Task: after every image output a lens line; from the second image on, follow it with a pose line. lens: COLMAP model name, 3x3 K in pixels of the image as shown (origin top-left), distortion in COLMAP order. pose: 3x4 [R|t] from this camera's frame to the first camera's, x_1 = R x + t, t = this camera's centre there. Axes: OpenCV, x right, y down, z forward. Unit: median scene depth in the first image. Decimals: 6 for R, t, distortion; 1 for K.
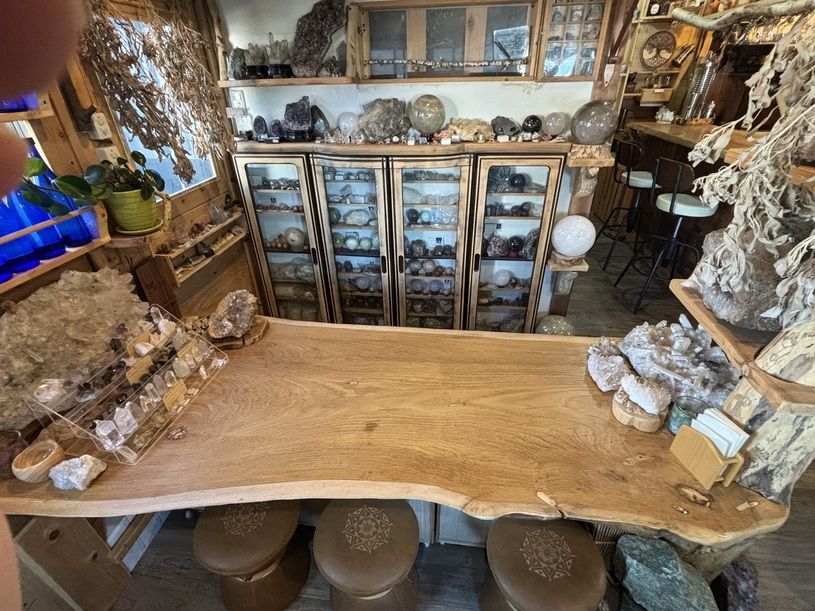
lens RADIAL K [[380.6, 0, 407.0], [0, 380.6, 305.0], [0, 0, 1]] dist [-0.003972, -0.000502]
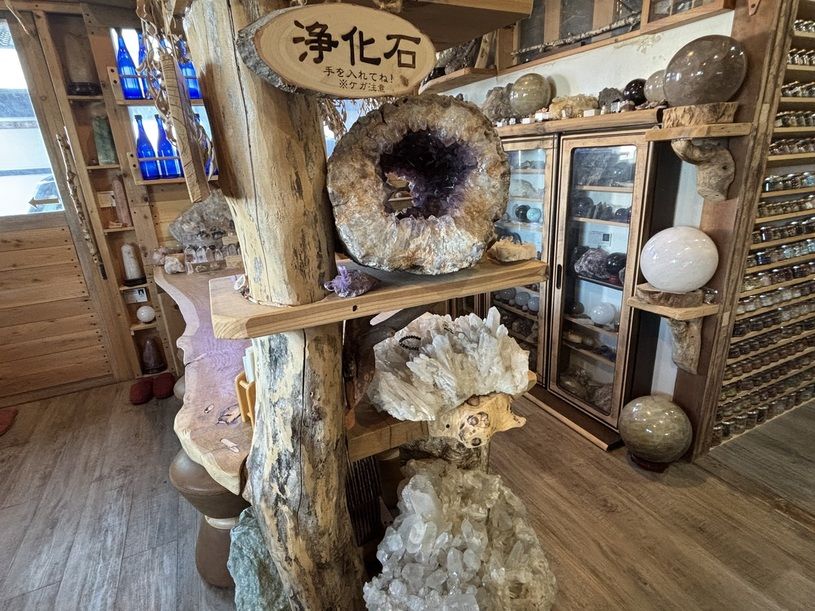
lens RADIAL K [[439.1, 0, 403.7], [0, 439.1, 304.8], [0, 0, 1]] dist [-0.006692, 0.003757]
pose [[0.544716, 0.267411, -0.794844, 0.841190], [-0.397101, 0.917053, 0.036388, 0.037335], [0.738644, 0.295813, 0.605722, 0.290228]]
